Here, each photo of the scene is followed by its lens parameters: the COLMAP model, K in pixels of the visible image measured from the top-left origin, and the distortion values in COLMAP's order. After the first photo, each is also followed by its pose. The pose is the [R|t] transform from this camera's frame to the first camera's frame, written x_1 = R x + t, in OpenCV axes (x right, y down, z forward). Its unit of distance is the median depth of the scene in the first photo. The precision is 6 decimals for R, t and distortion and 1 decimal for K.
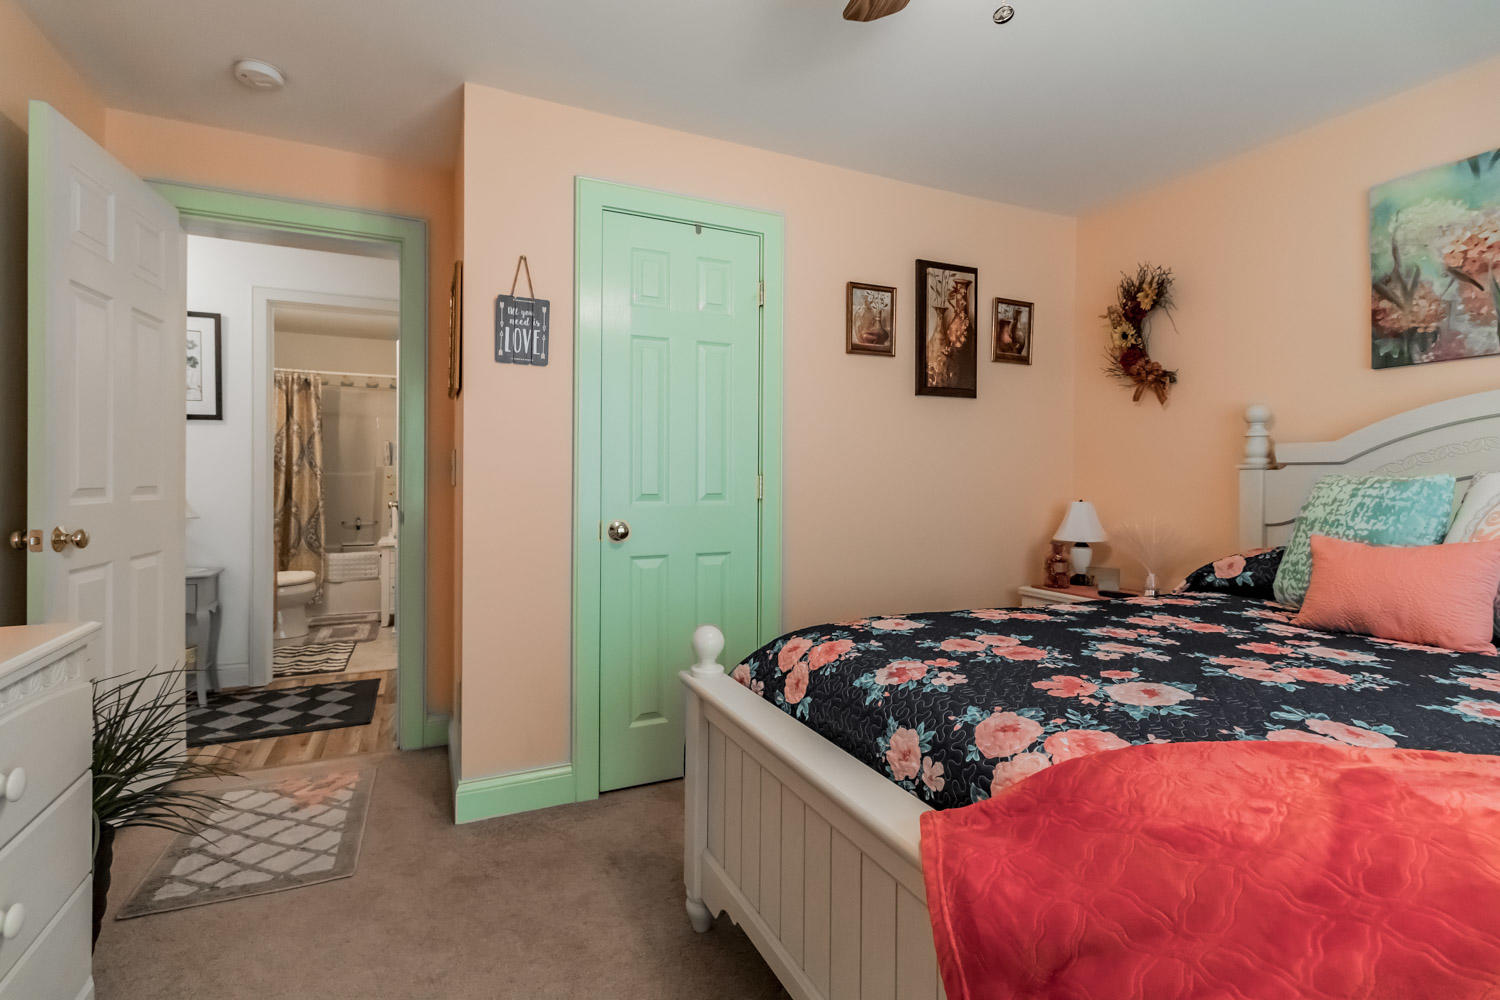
lens RADIAL K [[700.8, 0, 753.3], [0, 700.8, 485.0], [0, 0, 1]] dist [0.001889, -0.000306]
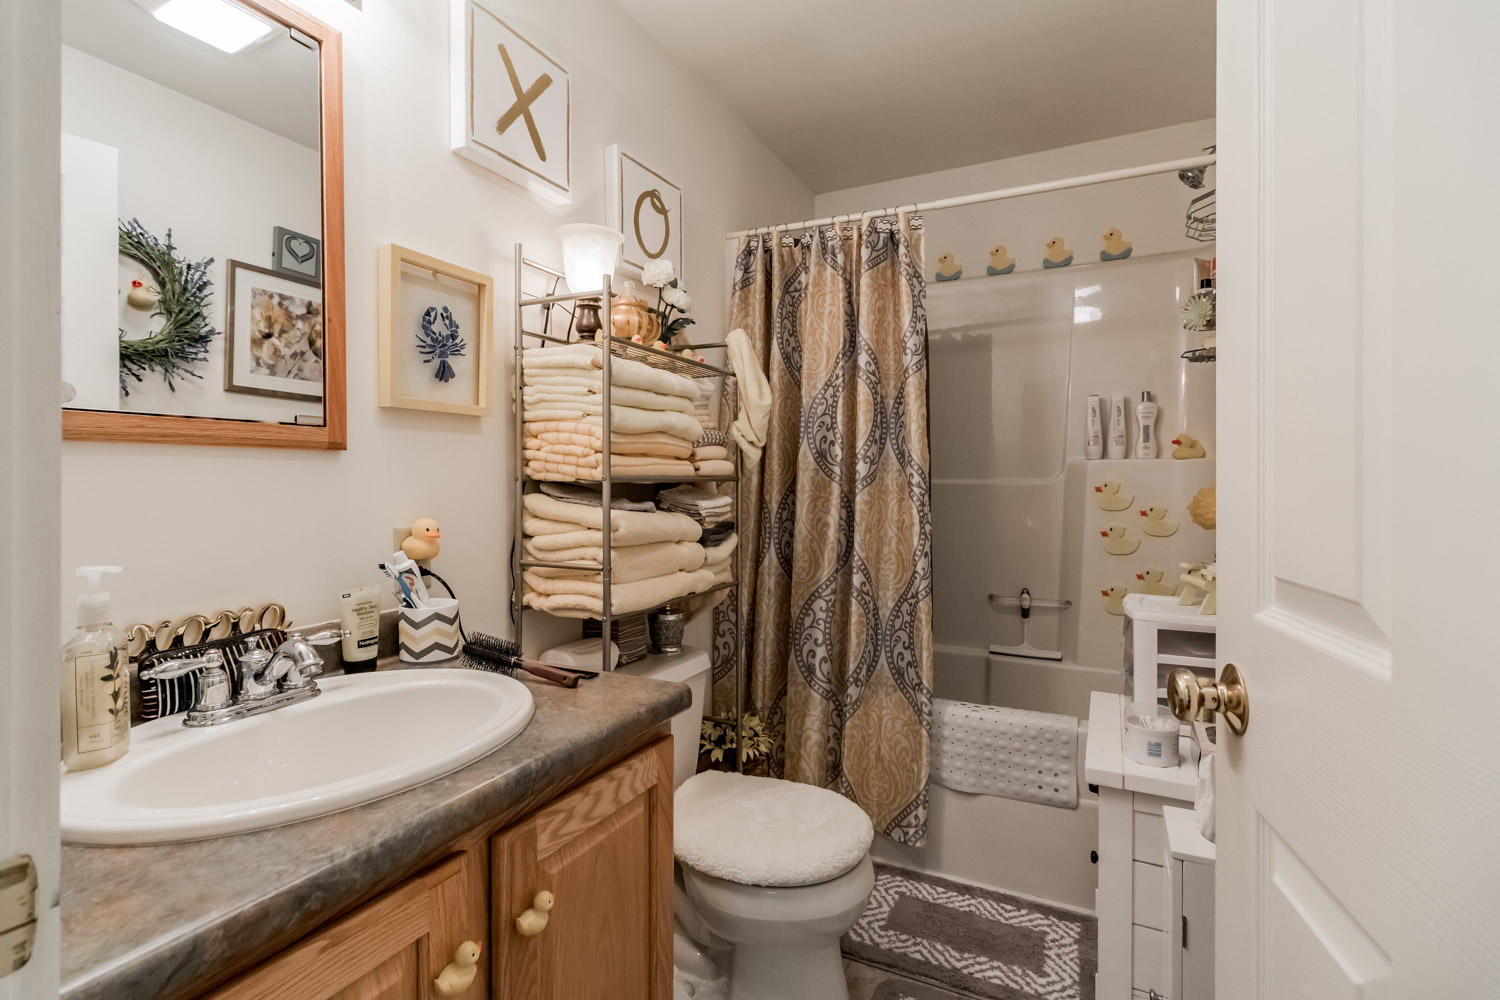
lens RADIAL K [[700.8, 0, 754.0], [0, 700.8, 490.3], [0, 0, 1]] dist [0.001889, -0.000306]
pose [[0.618844, -0.002390, -0.785510, -0.387915], [-0.000414, 0.999994, -0.003369, -0.010601], [0.785514, 0.002411, 0.618839, 0.710483]]
